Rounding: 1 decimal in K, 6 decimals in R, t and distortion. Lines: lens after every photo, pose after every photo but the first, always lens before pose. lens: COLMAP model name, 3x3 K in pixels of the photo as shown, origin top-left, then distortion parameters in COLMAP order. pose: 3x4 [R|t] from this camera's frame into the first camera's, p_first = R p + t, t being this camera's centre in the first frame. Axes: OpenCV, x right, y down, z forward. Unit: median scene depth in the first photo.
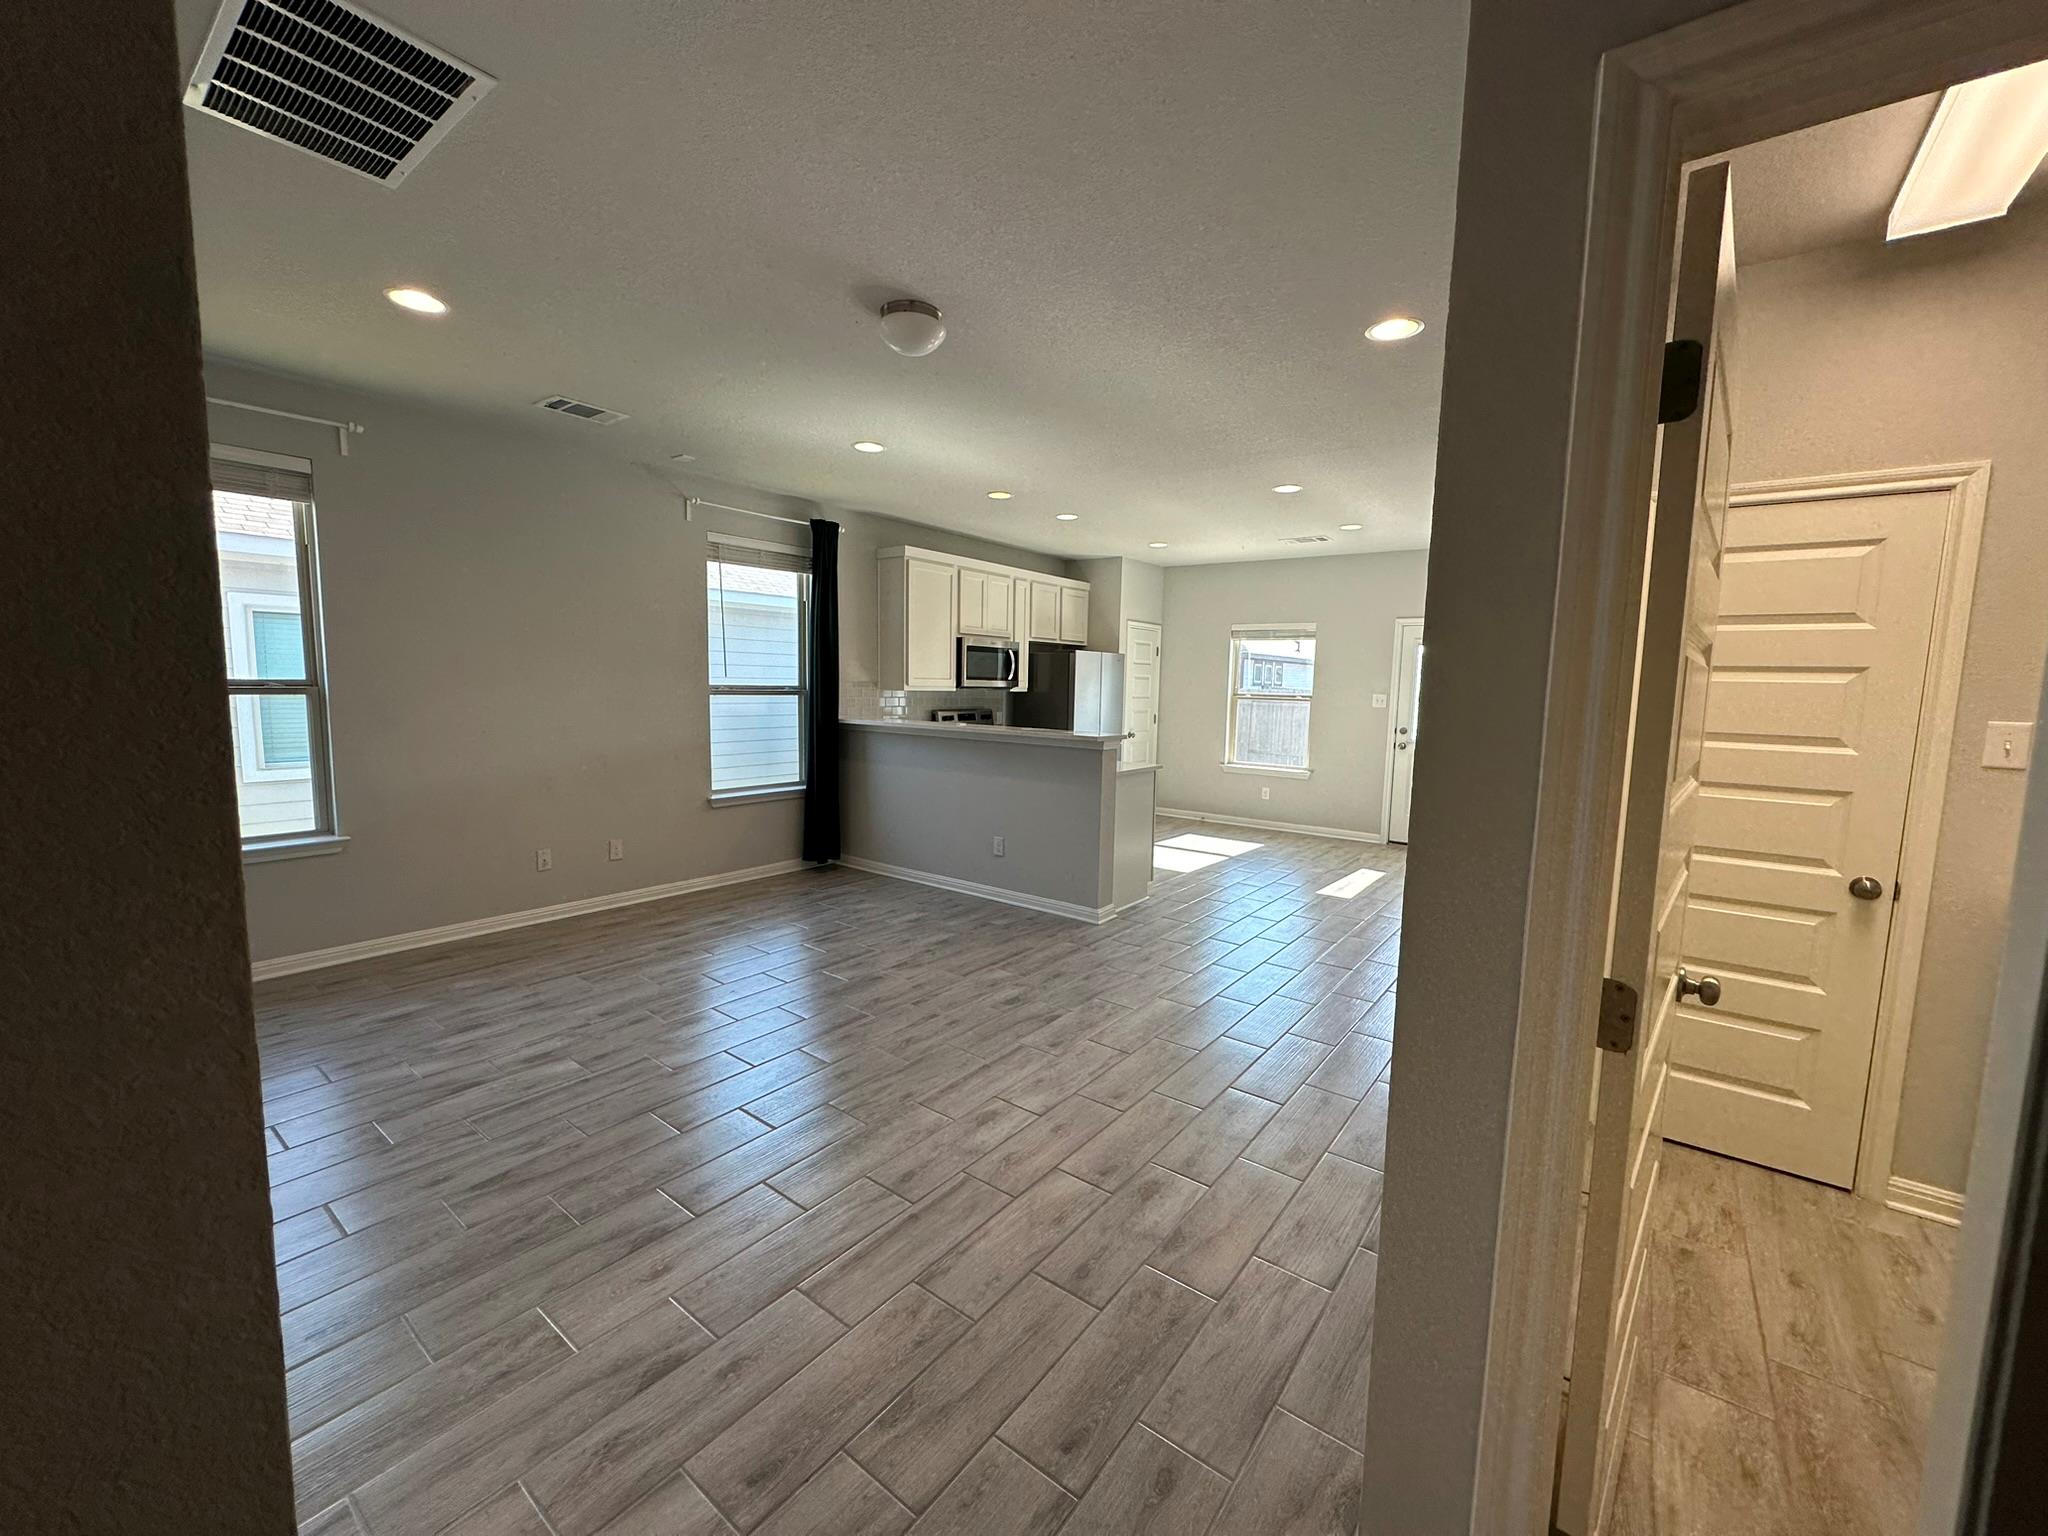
lens RADIAL K [[819.1, 0, 1029.3], [0, 819.1, 773.4], [0, 0, 1]] dist [-0.003162, 0.001894]
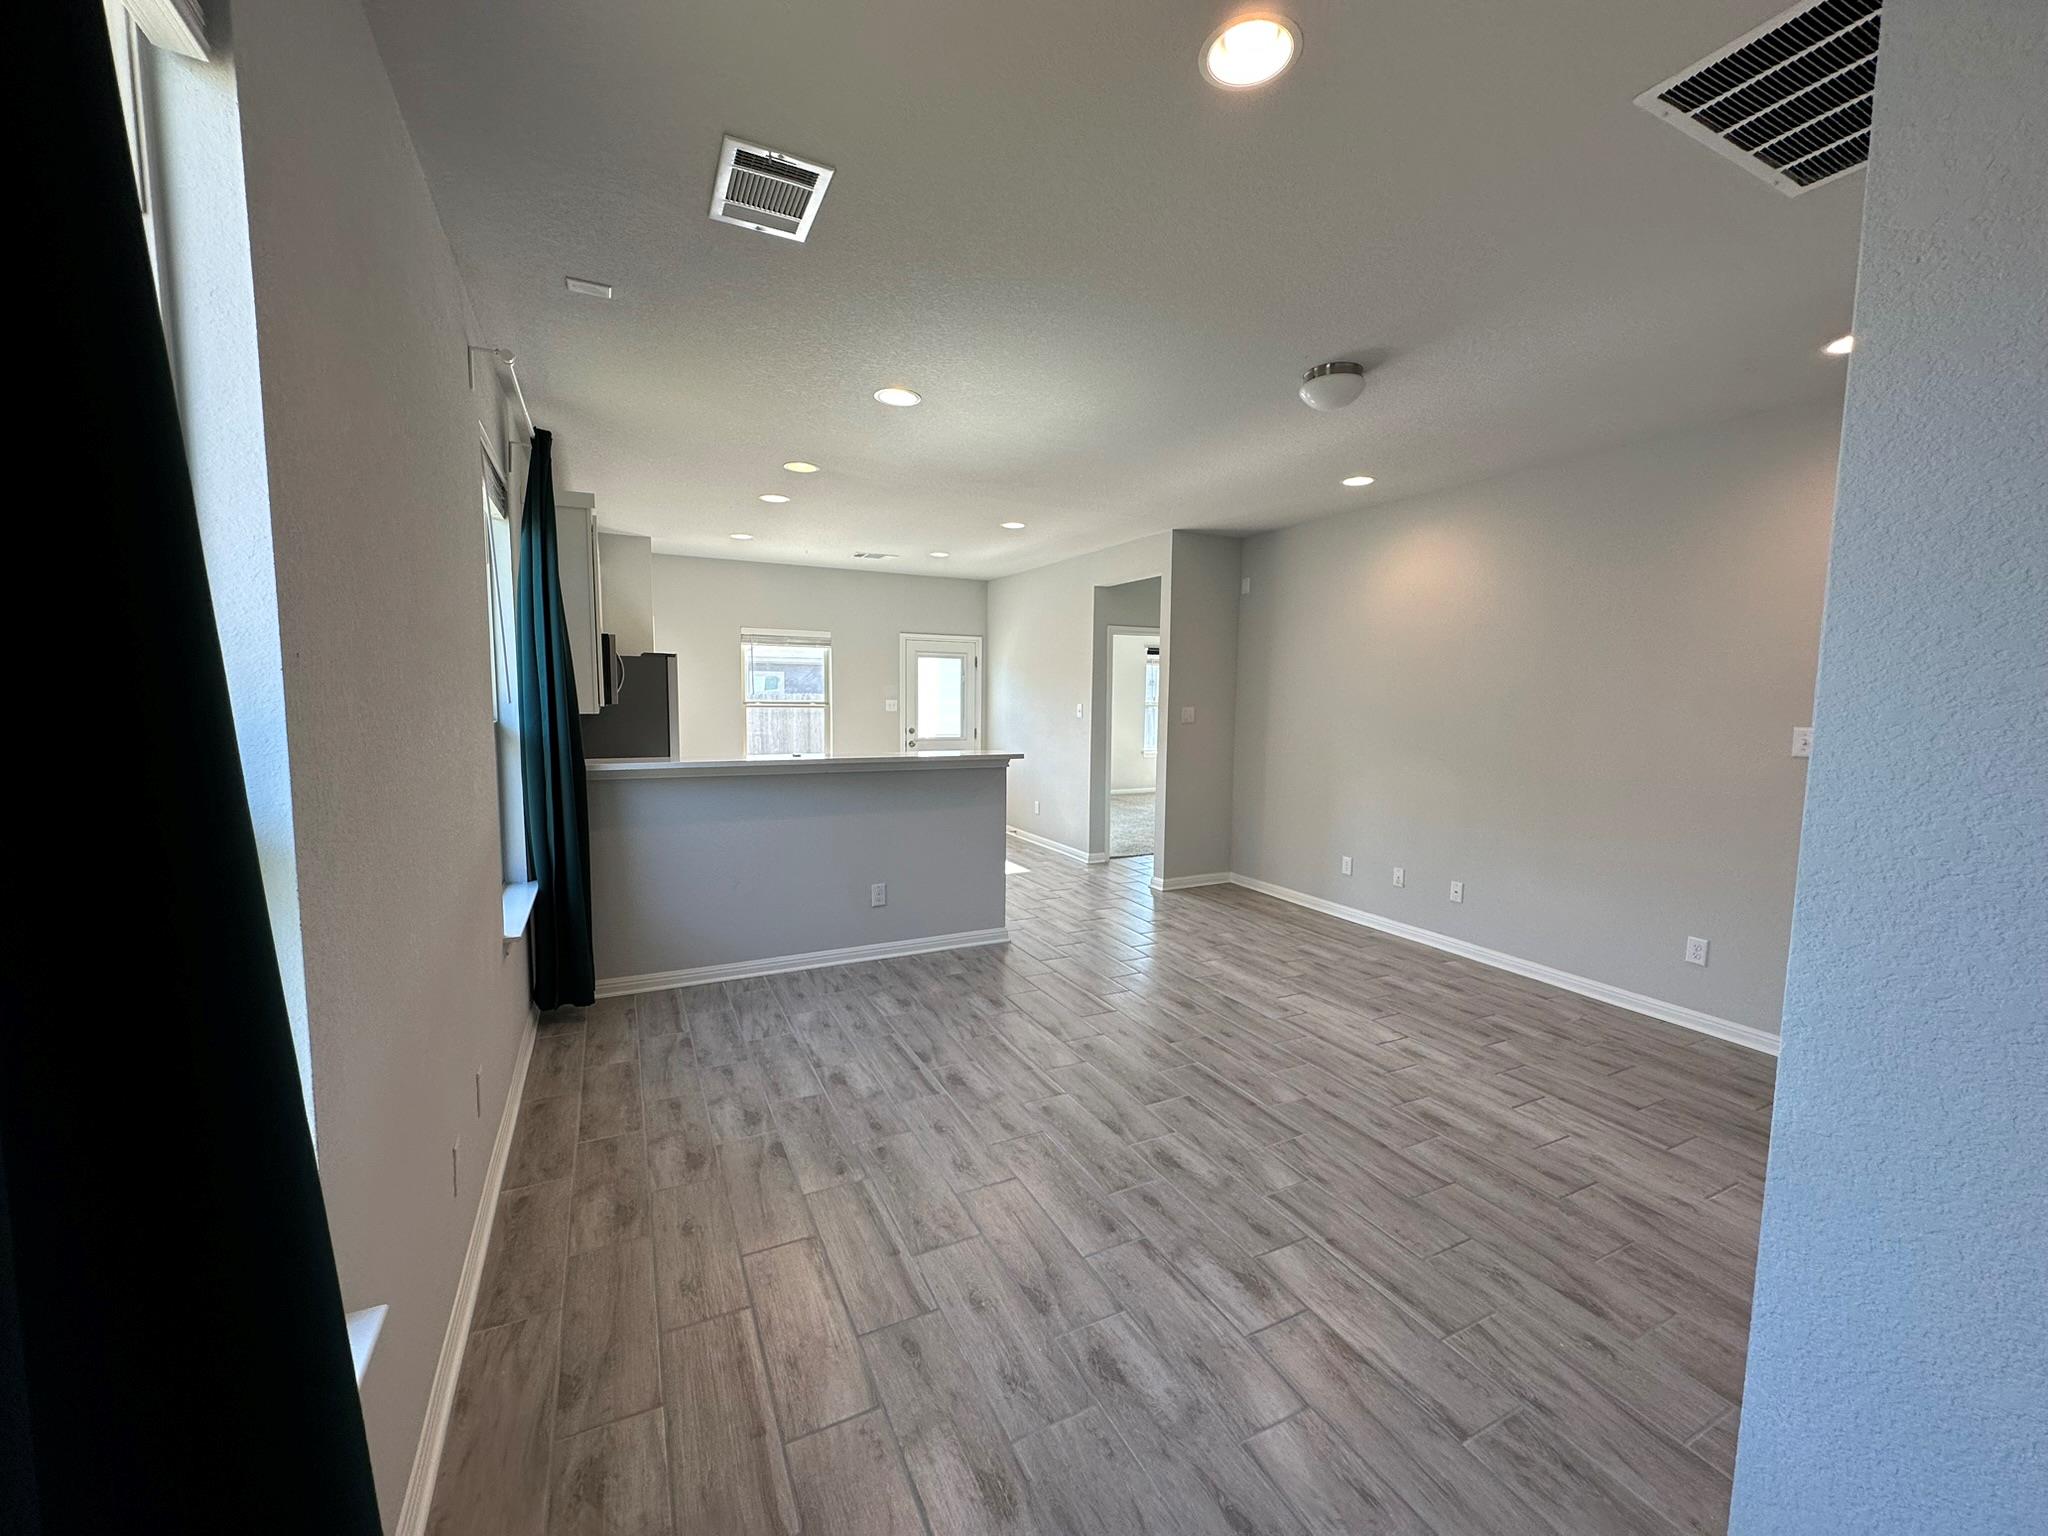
lens RADIAL K [[819.1, 0, 1025.9], [0, 819.1, 770.5], [0, 0, 1]] dist [-0.003162, 0.001894]
pose [[0.440454, -0.103128, 0.891832, -0.549391], [0.098741, 0.992919, 0.066051, -0.060816], [-0.892329, 0.058968, 0.447518, 0.371011]]
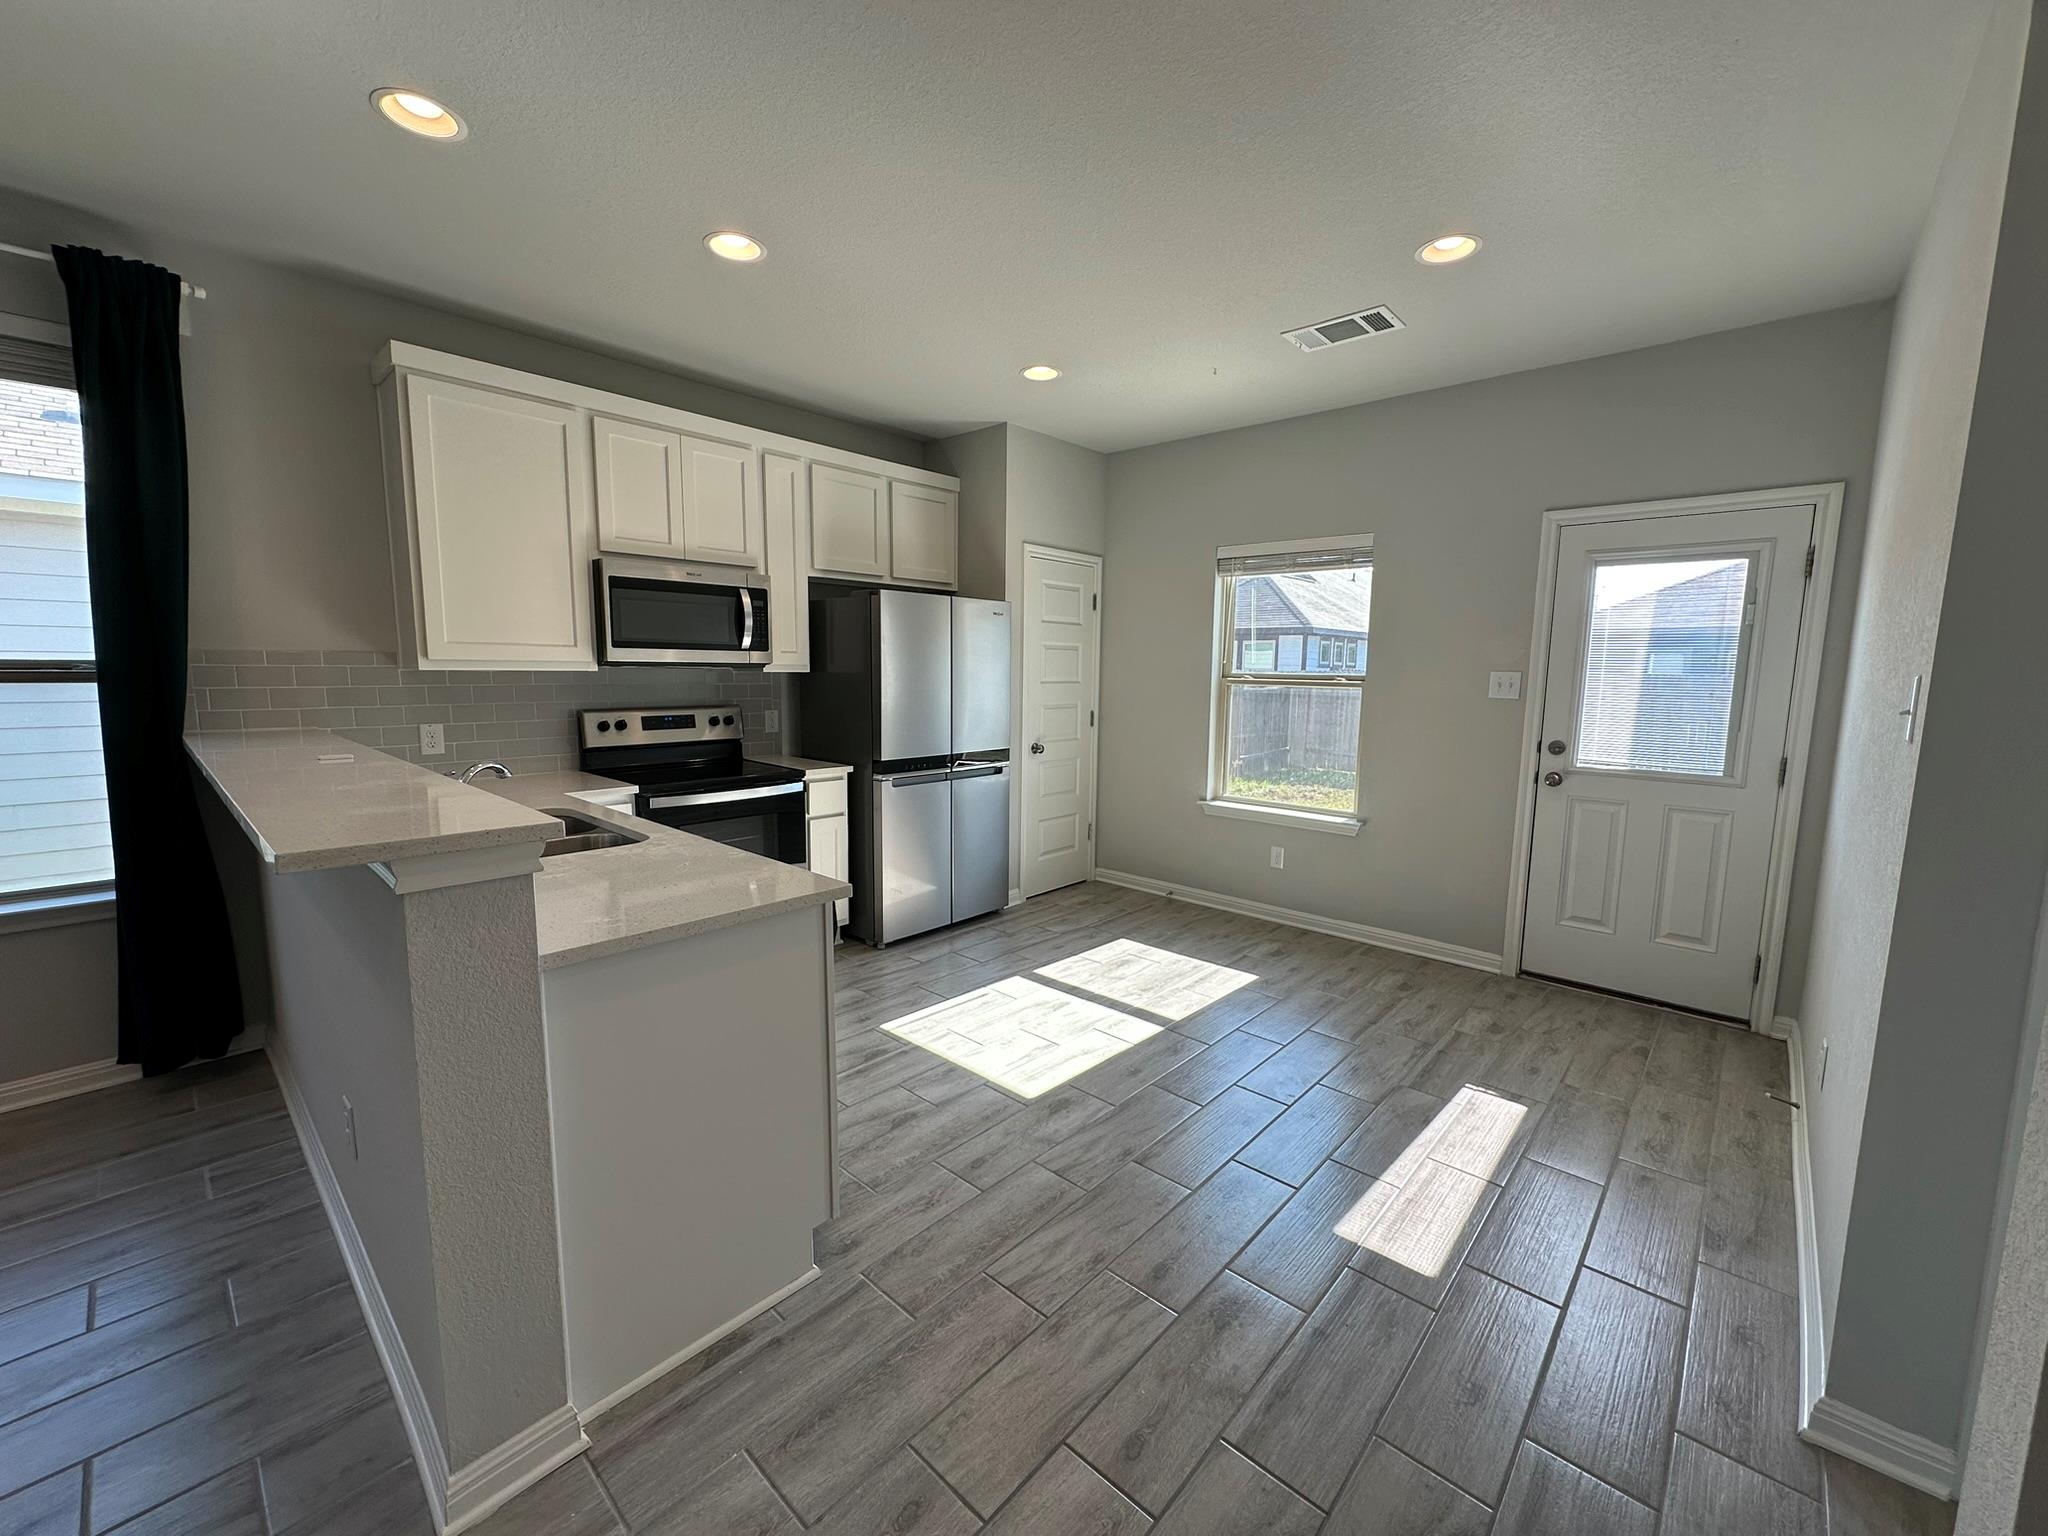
lens RADIAL K [[819.1, 0, 1029.2], [0, 819.1, 769.1], [0, 0, 1]] dist [-0.003162, 0.001894]
pose [[0.995727, 0.001443, -0.092331, 0.210338], [-0.000439, 0.999941, 0.010884, -0.047666], [0.092341, -0.010797, 0.995669, 0.536478]]
